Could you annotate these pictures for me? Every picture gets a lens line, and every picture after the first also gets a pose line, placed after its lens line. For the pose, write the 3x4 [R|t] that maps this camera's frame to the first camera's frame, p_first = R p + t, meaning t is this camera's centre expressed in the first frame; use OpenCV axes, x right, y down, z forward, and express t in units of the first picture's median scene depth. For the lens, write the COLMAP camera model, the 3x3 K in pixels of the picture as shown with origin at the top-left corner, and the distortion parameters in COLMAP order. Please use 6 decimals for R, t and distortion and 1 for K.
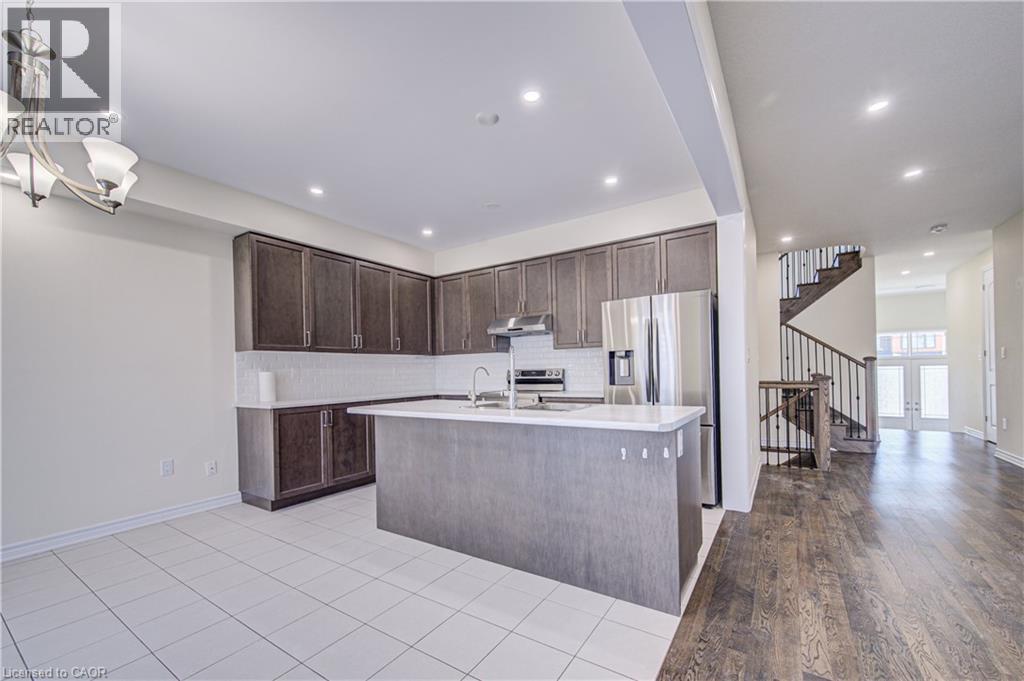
lens RADIAL K [[421.7, 0, 509.8], [0, 421.7, 369.2], [0, 0, 1]] dist [-0.000557, -0.000033]
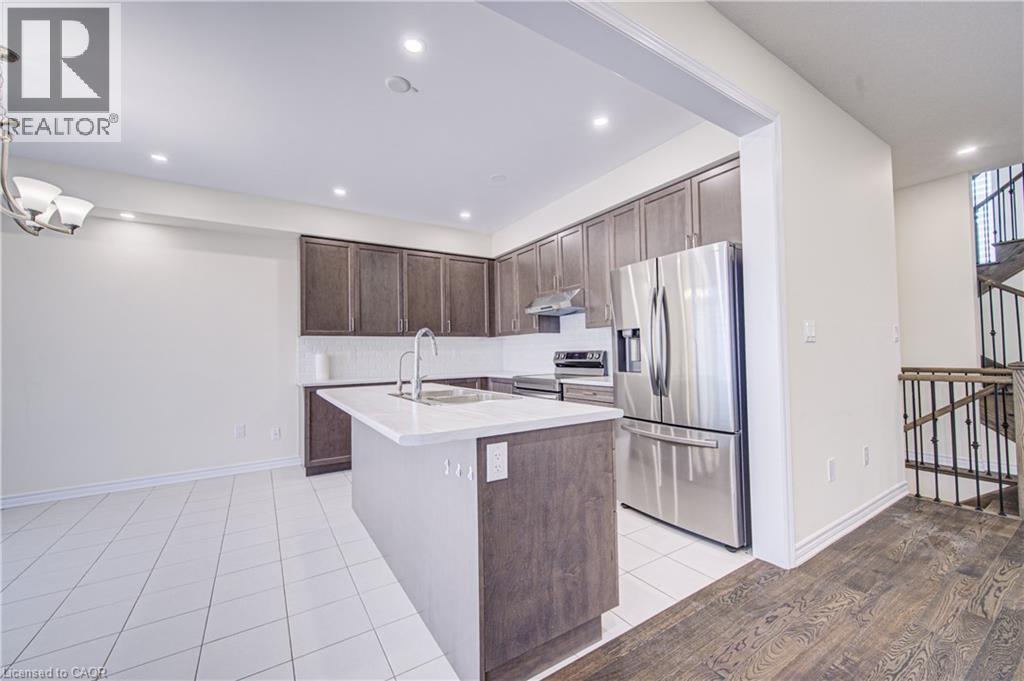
lens RADIAL K [[408.9, 0, 512.0], [0, 408.9, 340.5], [0, 0, 1]] dist [-0.000431, 0.000116]
pose [[0.912883, -0.010574, -0.408084, 0.363170], [0.003009, 0.999812, -0.019175, -0.007683], [0.408210, 0.016277, 0.912743, 0.192528]]
